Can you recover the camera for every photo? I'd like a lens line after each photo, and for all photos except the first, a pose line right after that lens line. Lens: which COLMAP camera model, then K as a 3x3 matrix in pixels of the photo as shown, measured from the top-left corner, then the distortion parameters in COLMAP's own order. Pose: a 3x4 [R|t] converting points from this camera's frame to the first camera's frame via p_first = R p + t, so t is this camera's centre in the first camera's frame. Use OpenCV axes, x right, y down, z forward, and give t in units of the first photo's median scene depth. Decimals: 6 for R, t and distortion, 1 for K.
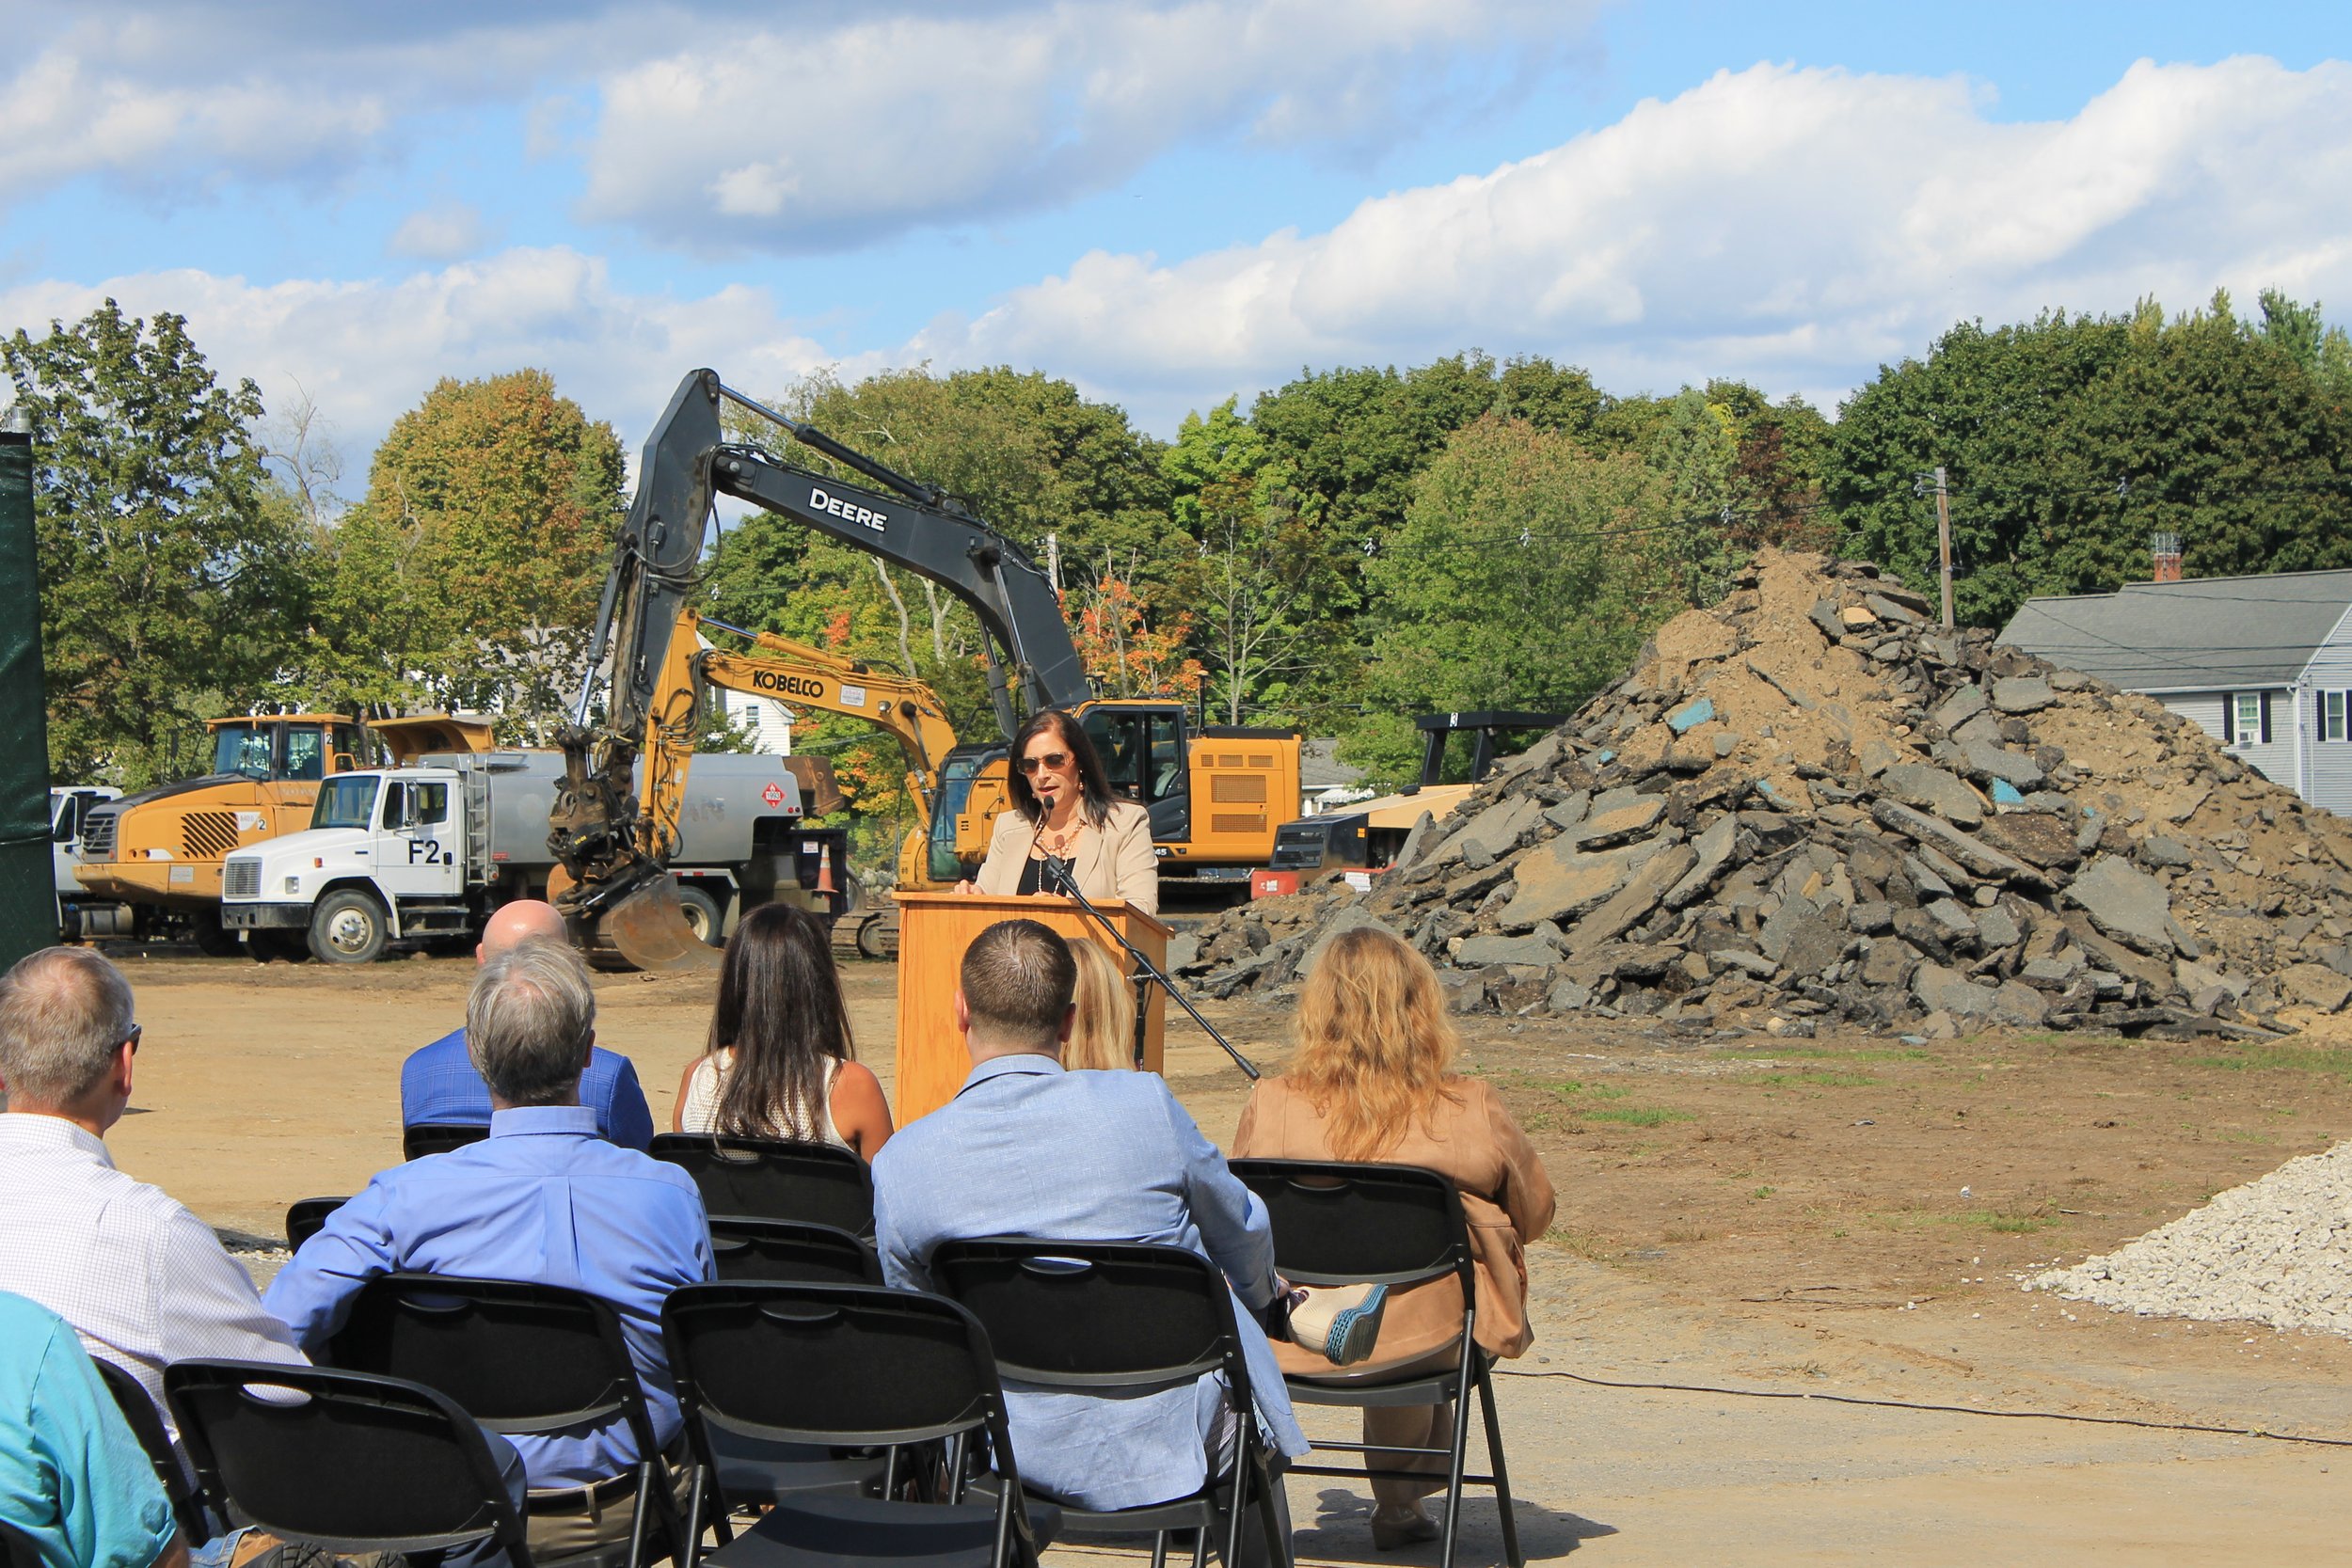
lens RADIAL K [[5675.8, 0, 1193.7], [0, 5675.8, 788.0], [0, 0, 1]] dist [0.066982, 0.070390]
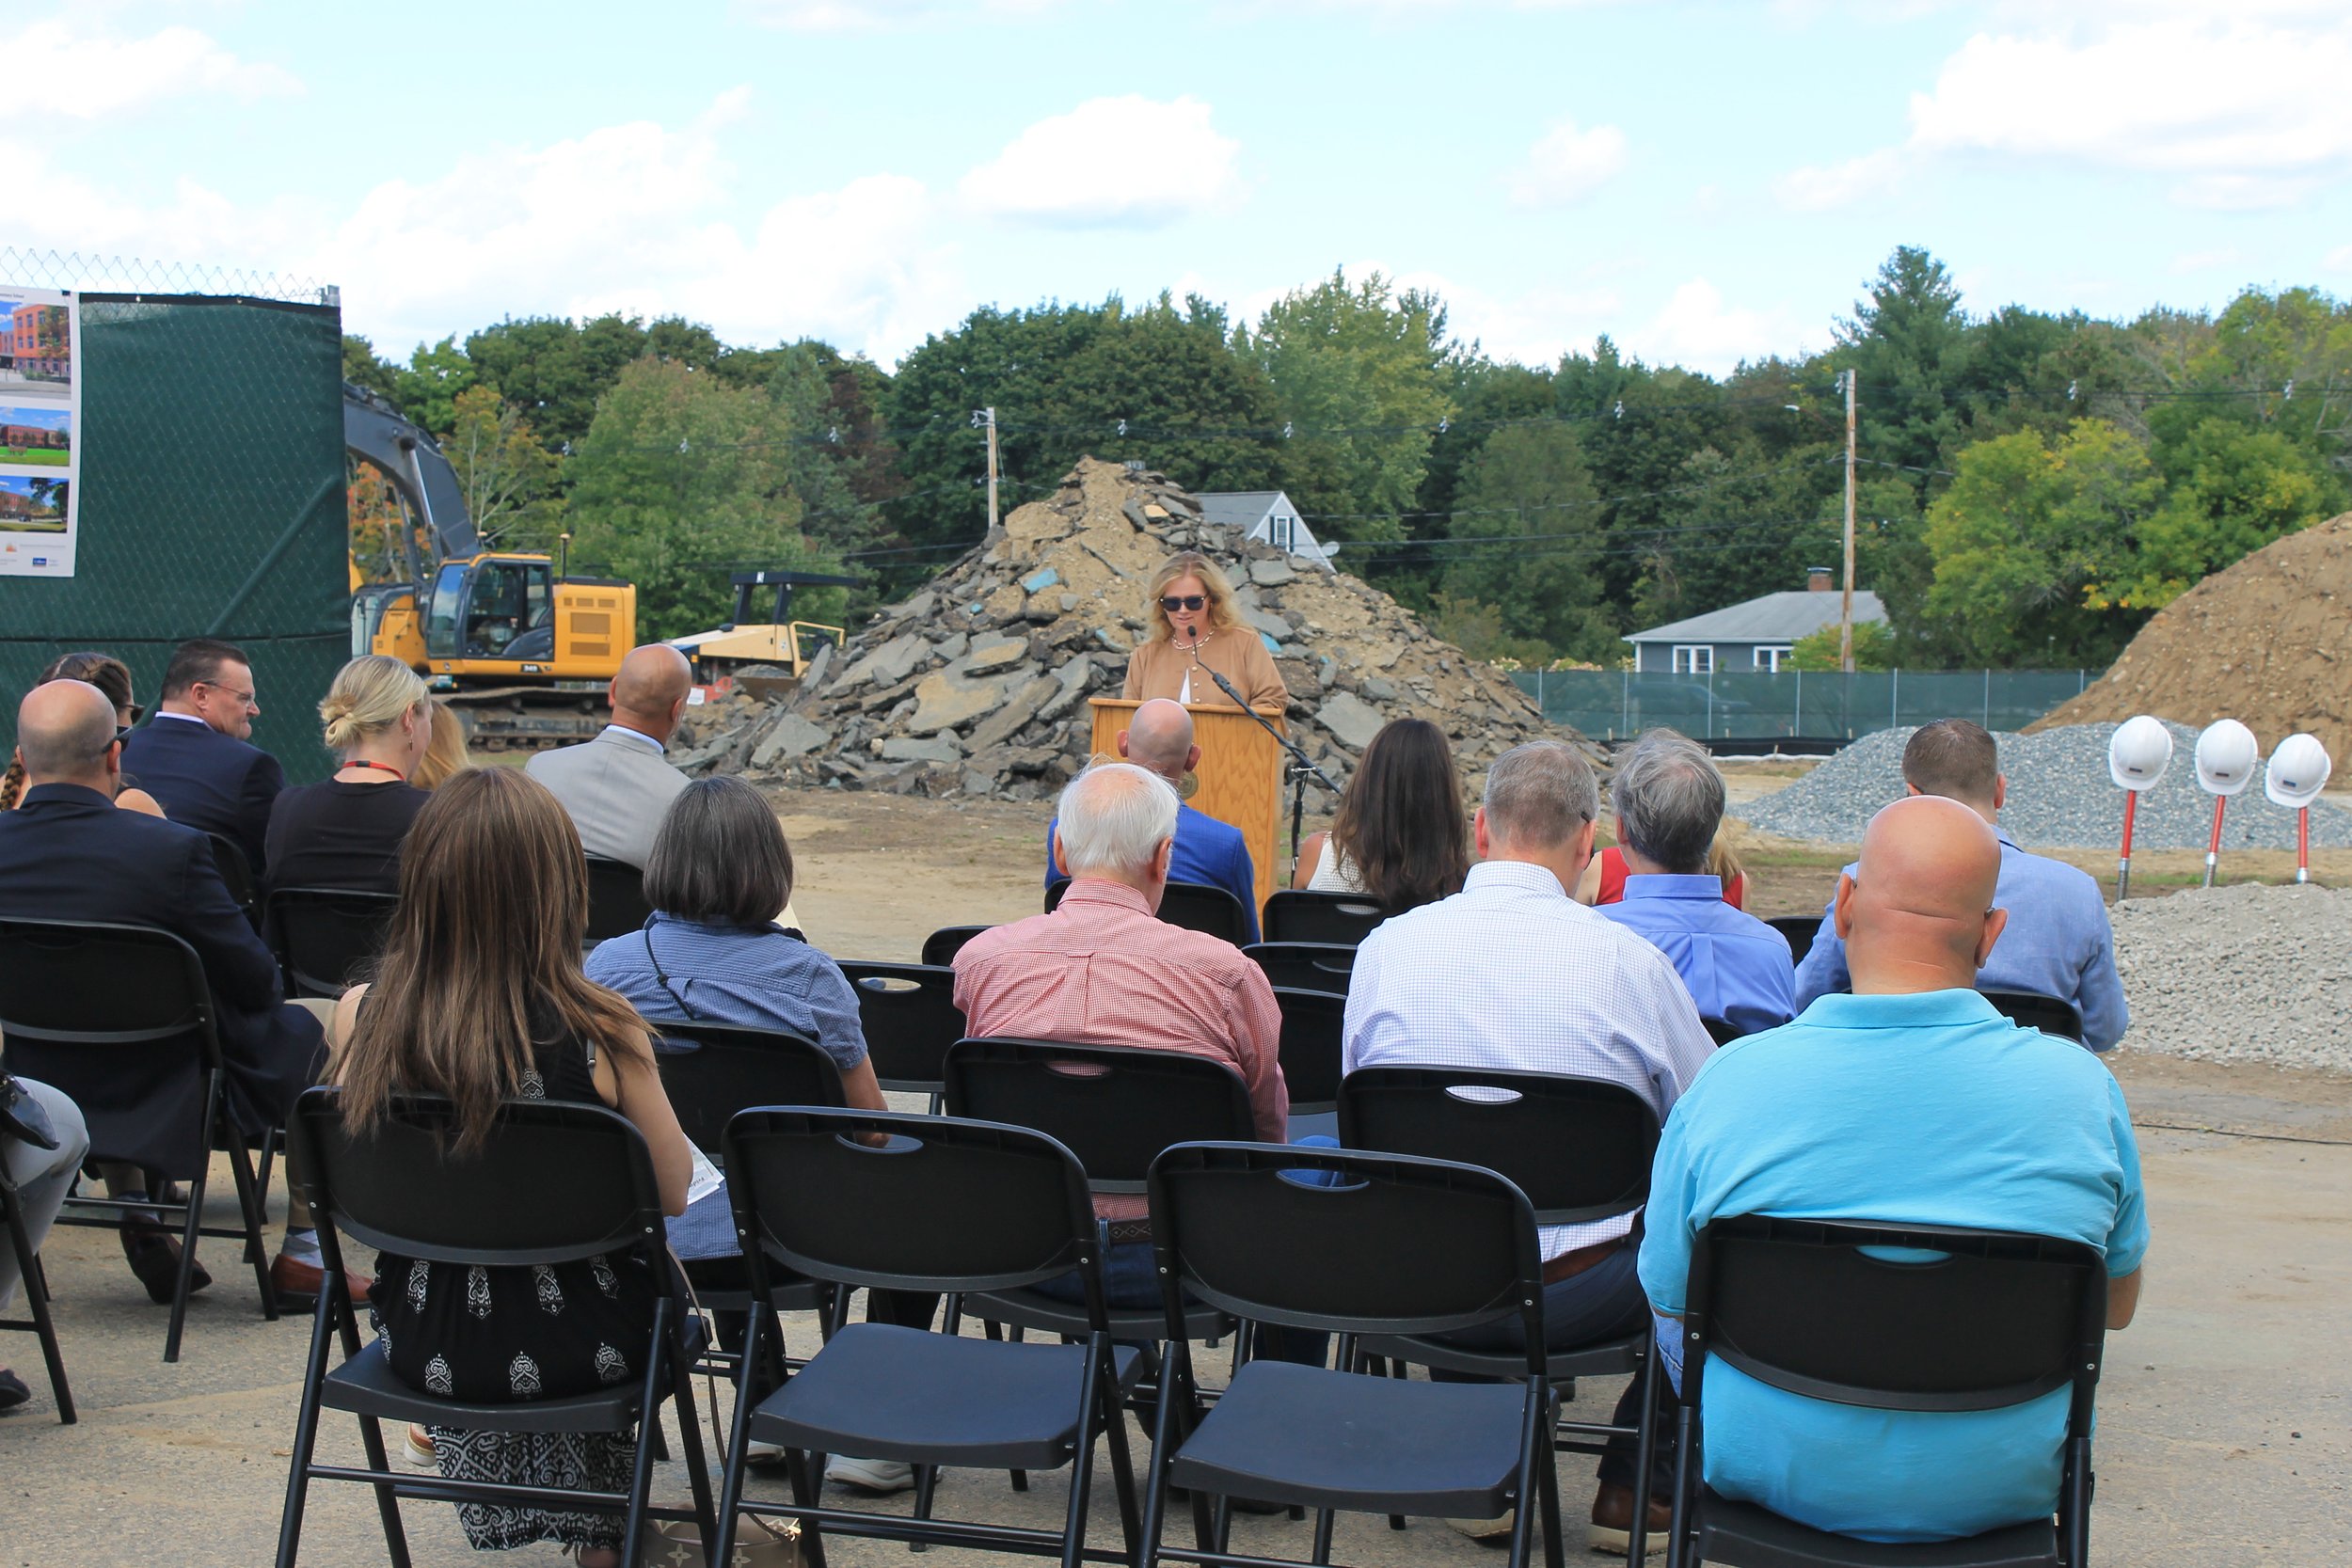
lens RADIAL K [[4078.5, 0, 1191.8], [0, 4078.5, 818.6], [0, 0, 1]] dist [0.001636, 0.214409]
pose [[0.979966, 0.021717, 0.197979, -0.068439], [-0.030656, 0.998639, 0.042201, 0.001922], [-0.196793, -0.047425, 0.979297, 0.031409]]
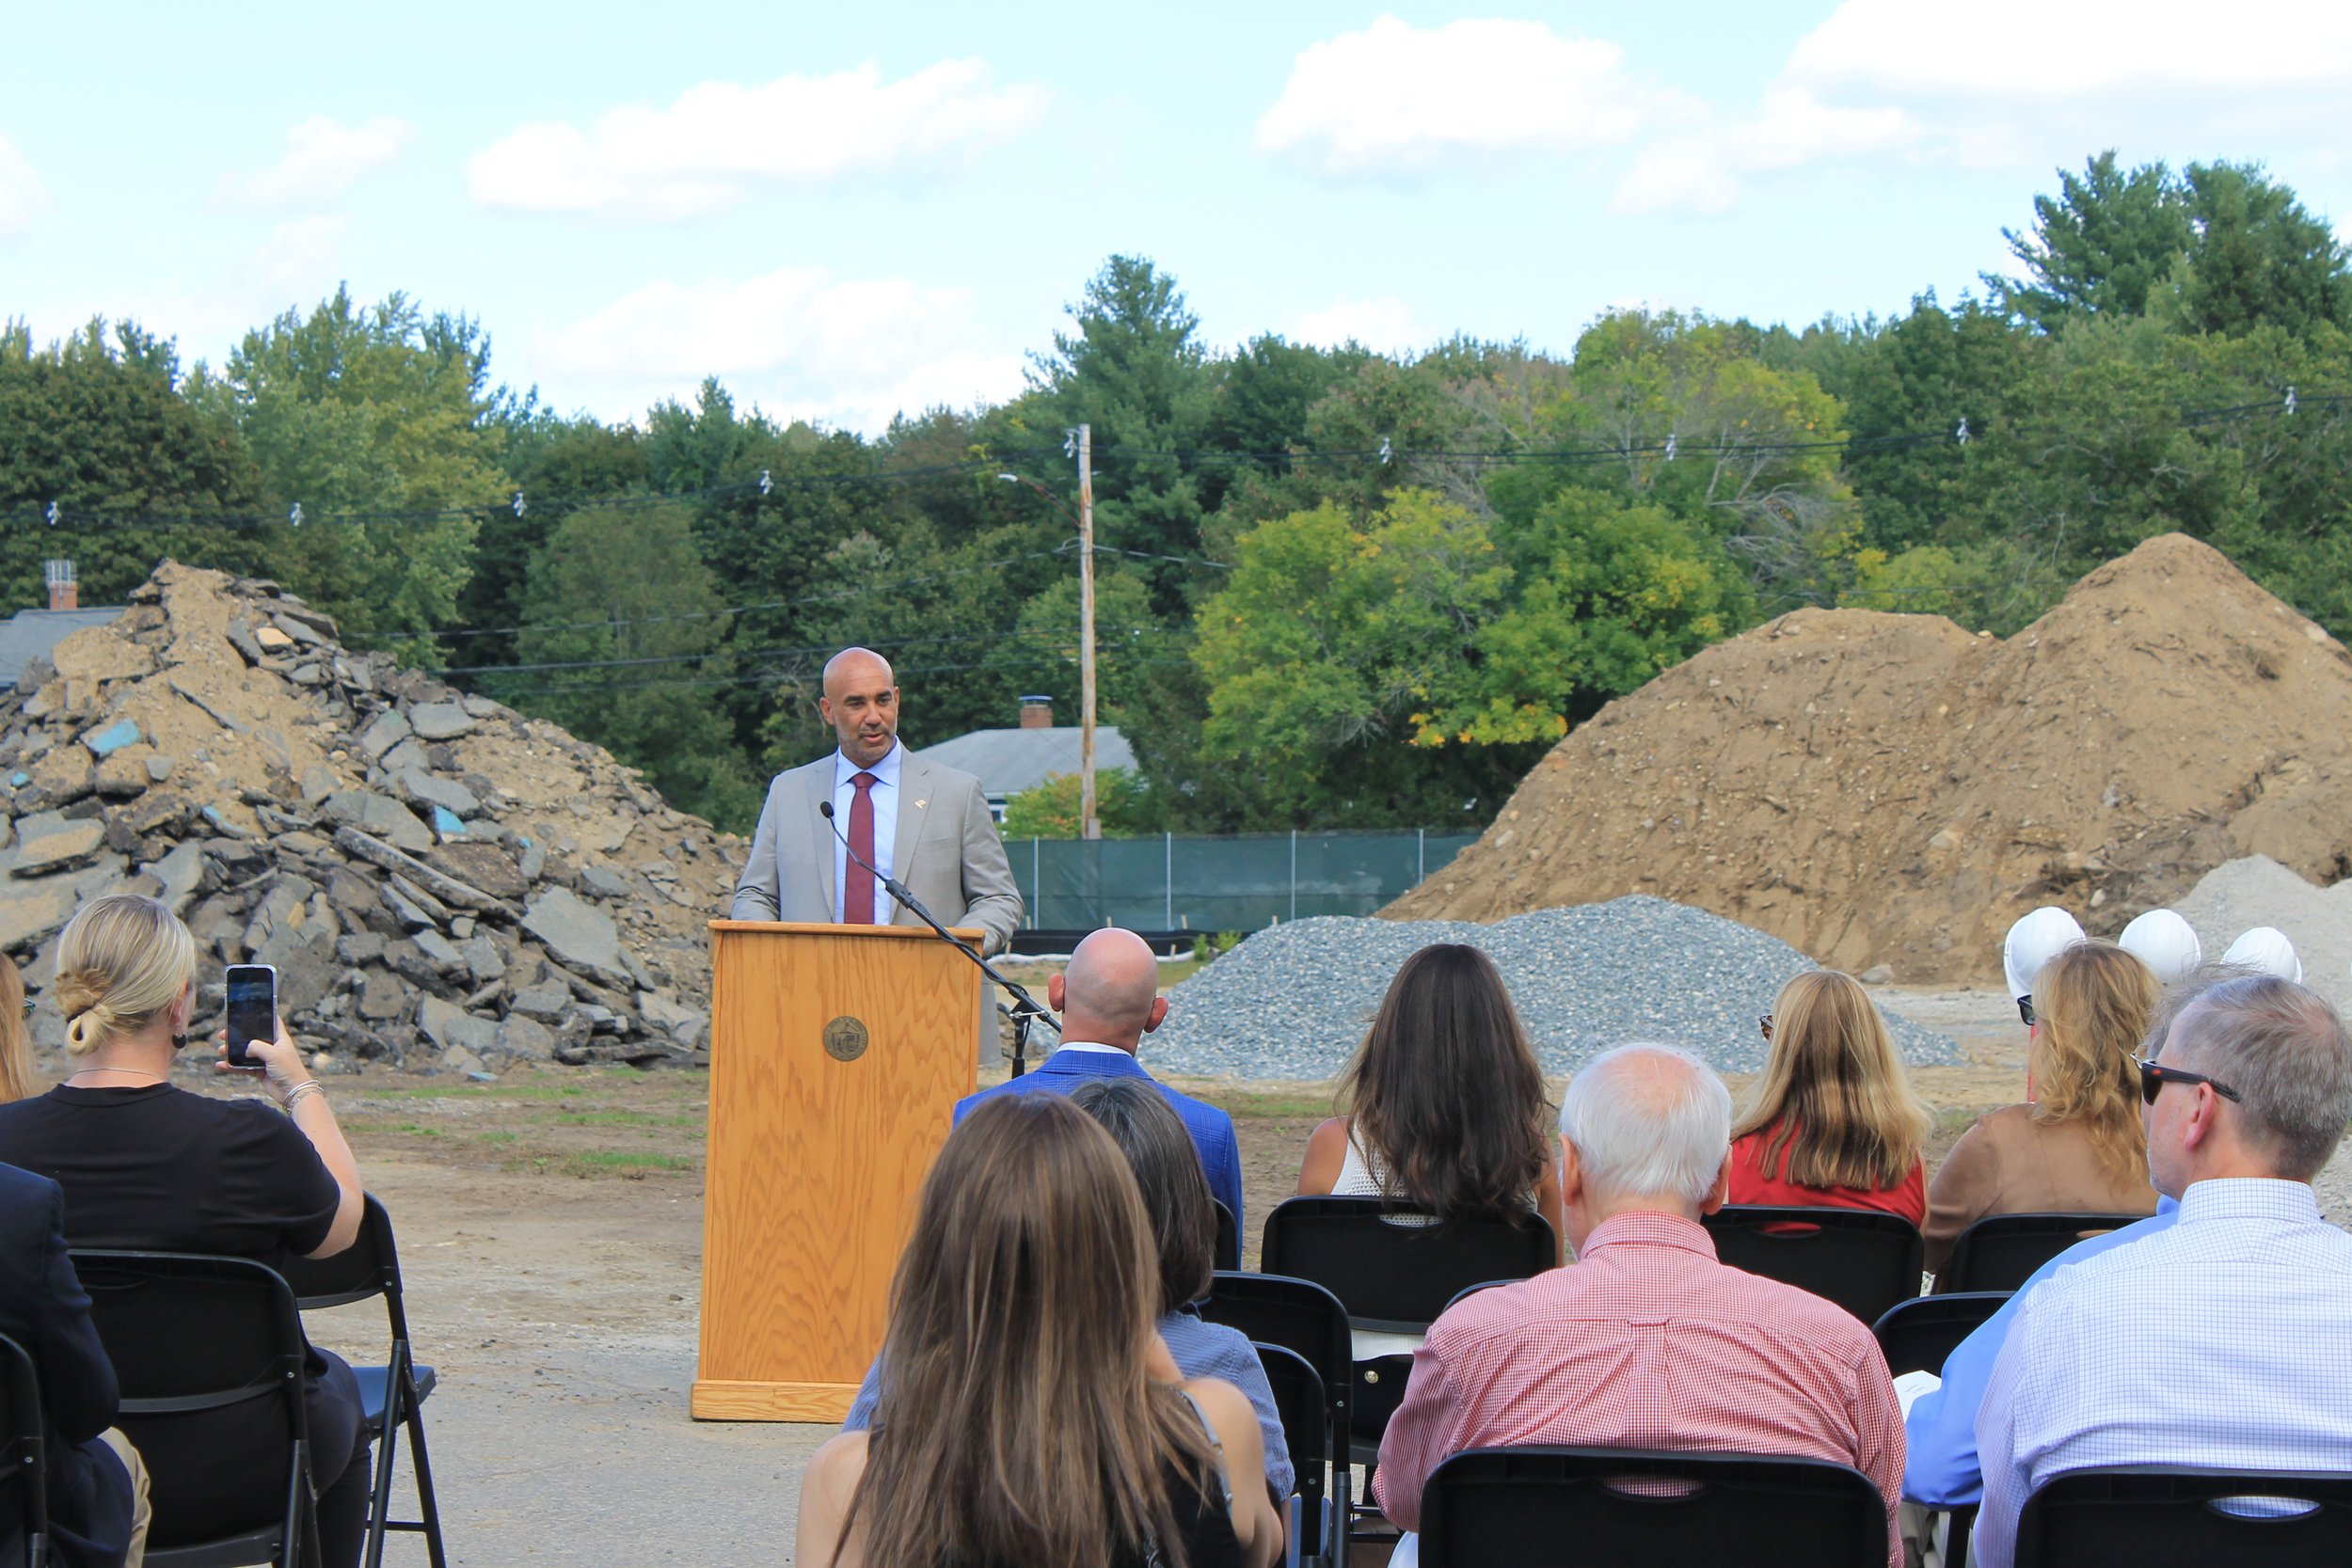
lens RADIAL K [[5675.8, 0, 1193.7], [0, 5675.8, 788.0], [0, 0, 1]] dist [0.066982, 0.070390]
pose [[0.926097, 0.011635, 0.377106, -0.103167], [-0.009497, 0.999927, -0.007528, 0.001164], [-0.377166, 0.003390, 0.926140, 0.047608]]
